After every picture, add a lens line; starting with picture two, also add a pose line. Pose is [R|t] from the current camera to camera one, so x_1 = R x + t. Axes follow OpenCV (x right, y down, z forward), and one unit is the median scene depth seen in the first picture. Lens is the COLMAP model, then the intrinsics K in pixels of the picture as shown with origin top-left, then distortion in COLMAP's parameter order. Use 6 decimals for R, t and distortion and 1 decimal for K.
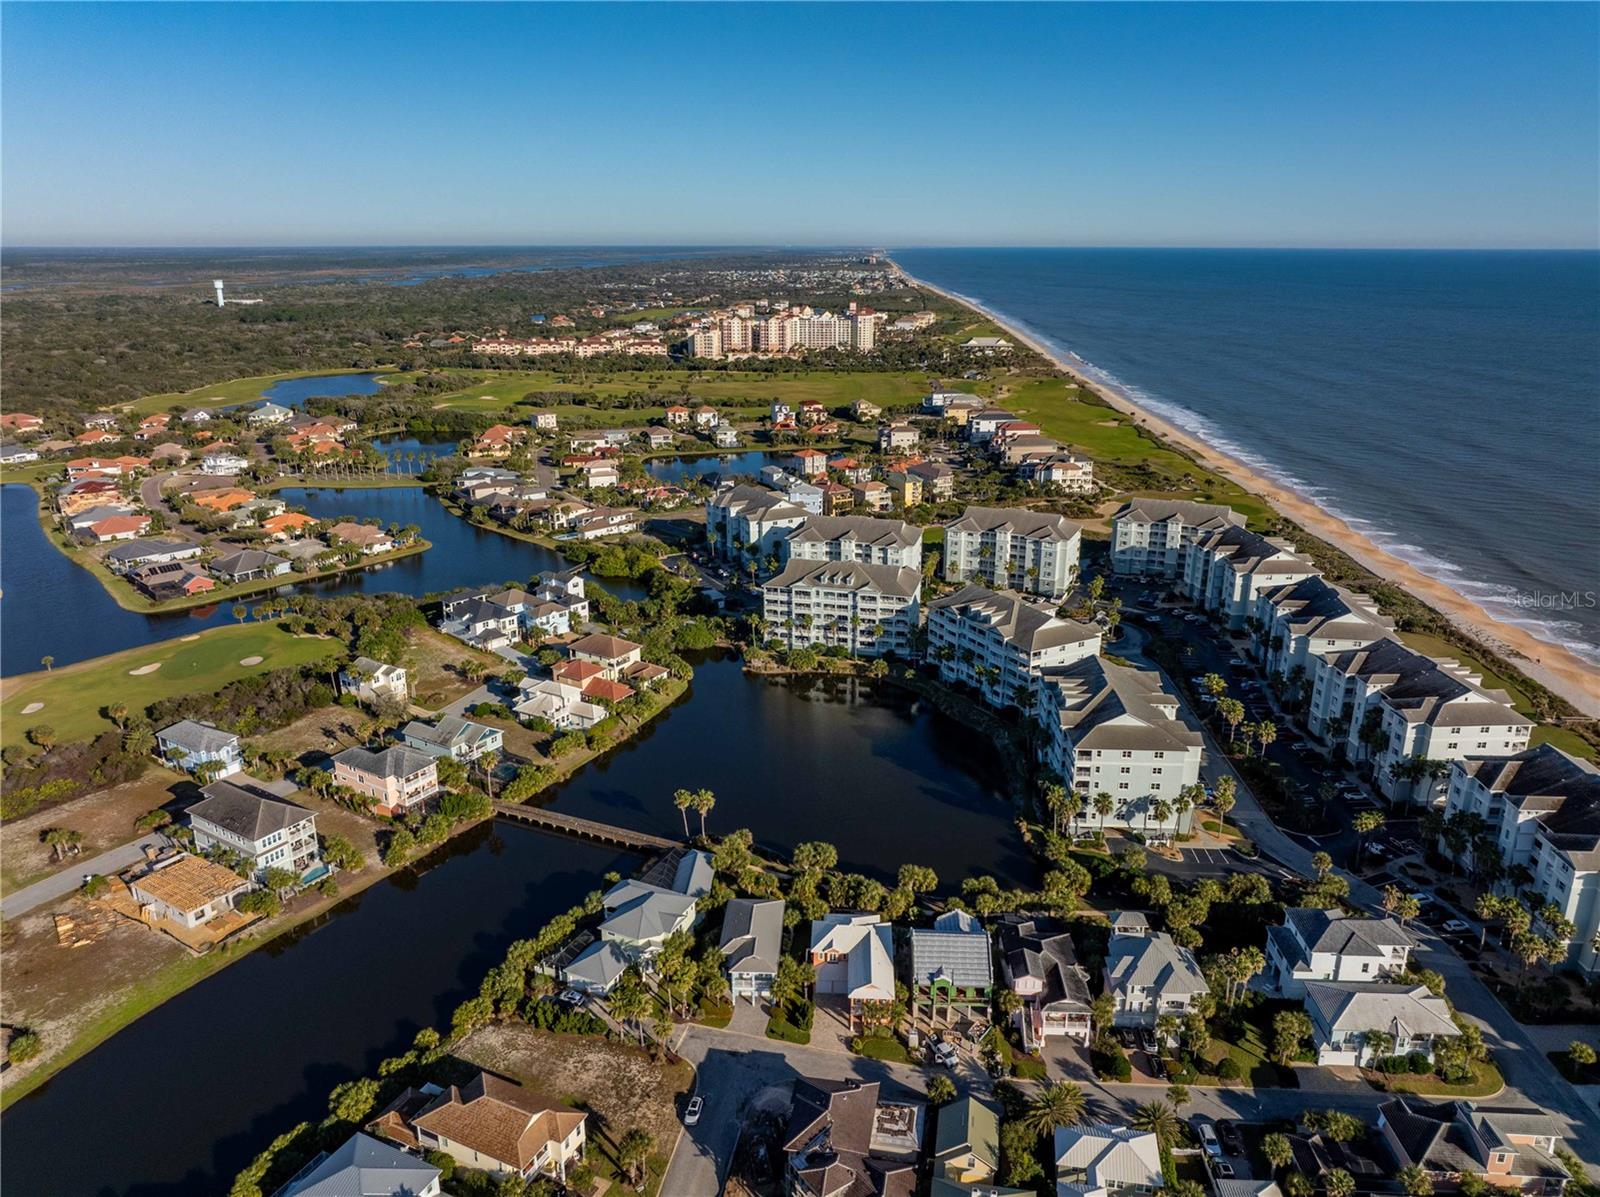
lens RADIAL K [[1117.9, 0, 800.0], [0, 1117.9, 598.5], [0, 0, 1]] dist [0.004763, -0.012045]
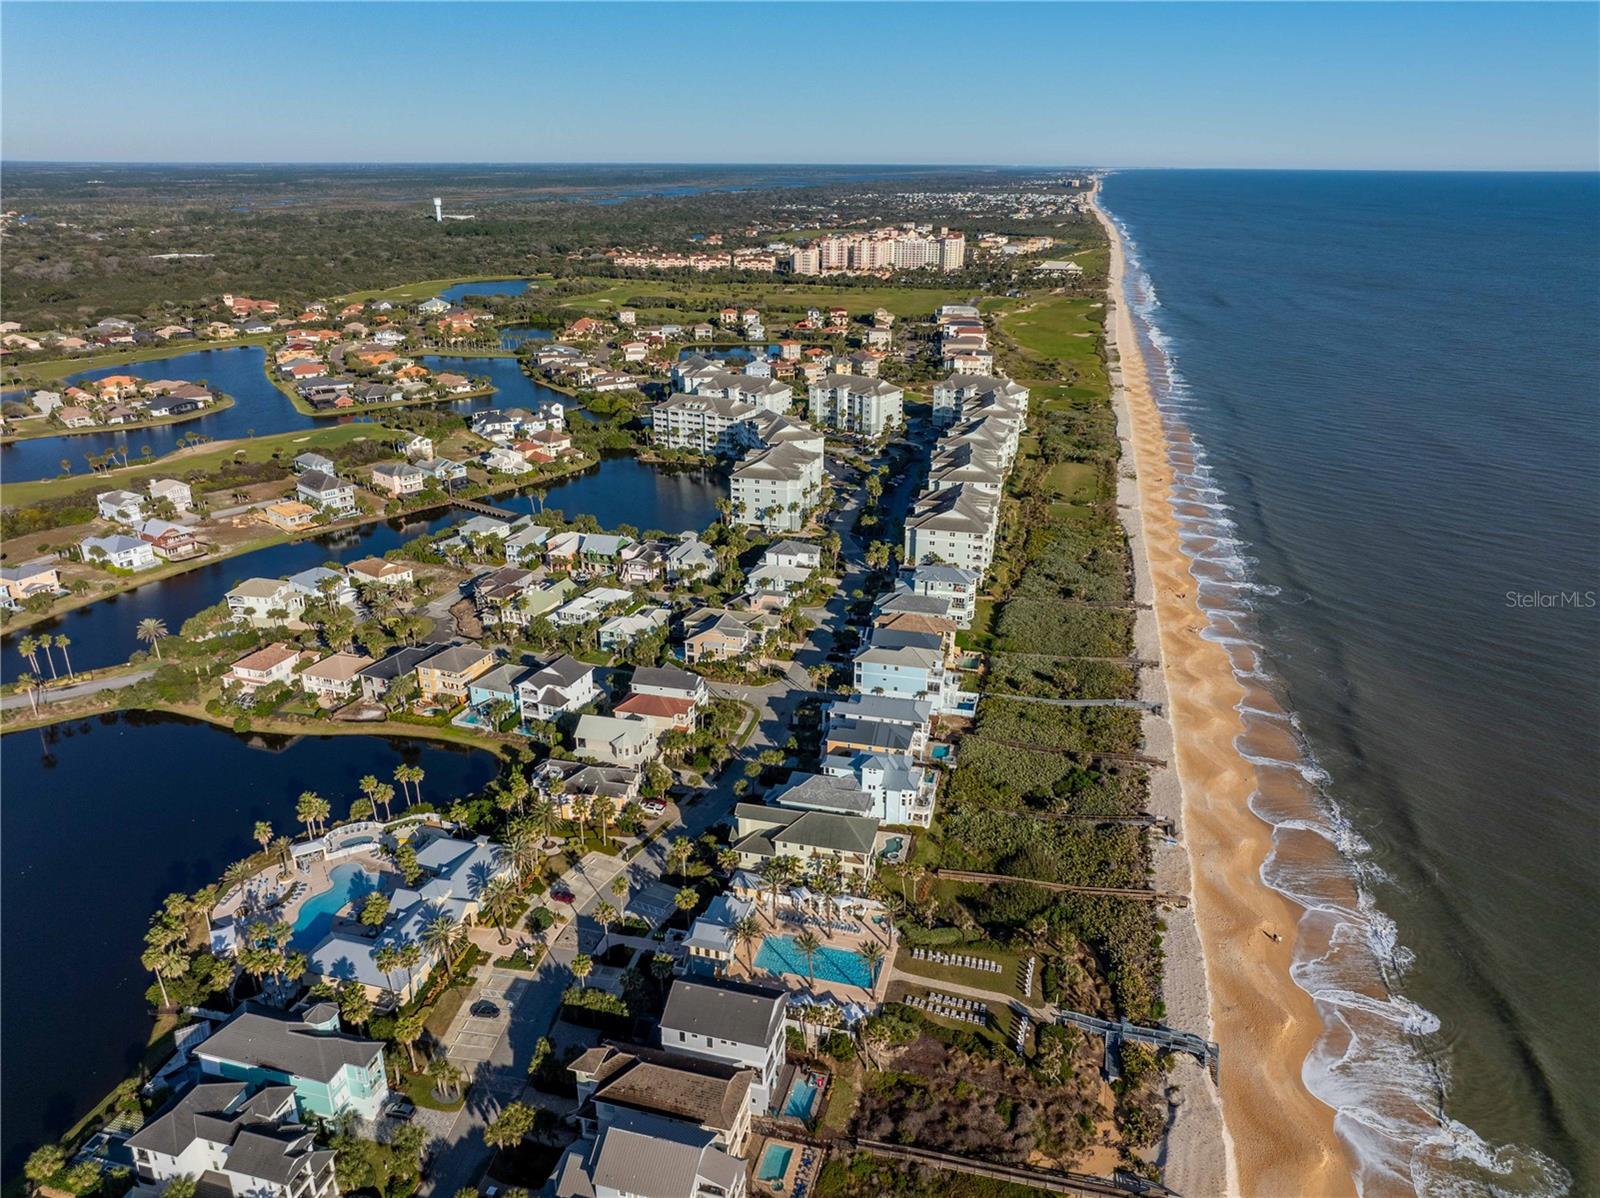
lens RADIAL K [[1117.9, 0, 800.0], [0, 1117.9, 599.0], [0, 0, 1]] dist [0.004763, -0.012045]
pose [[0.981645, 0.075052, -0.175328, 0.279286], [-0.063456, 0.995467, 0.070839, 0.078469], [0.179850, -0.058413, 0.981958, -0.324576]]
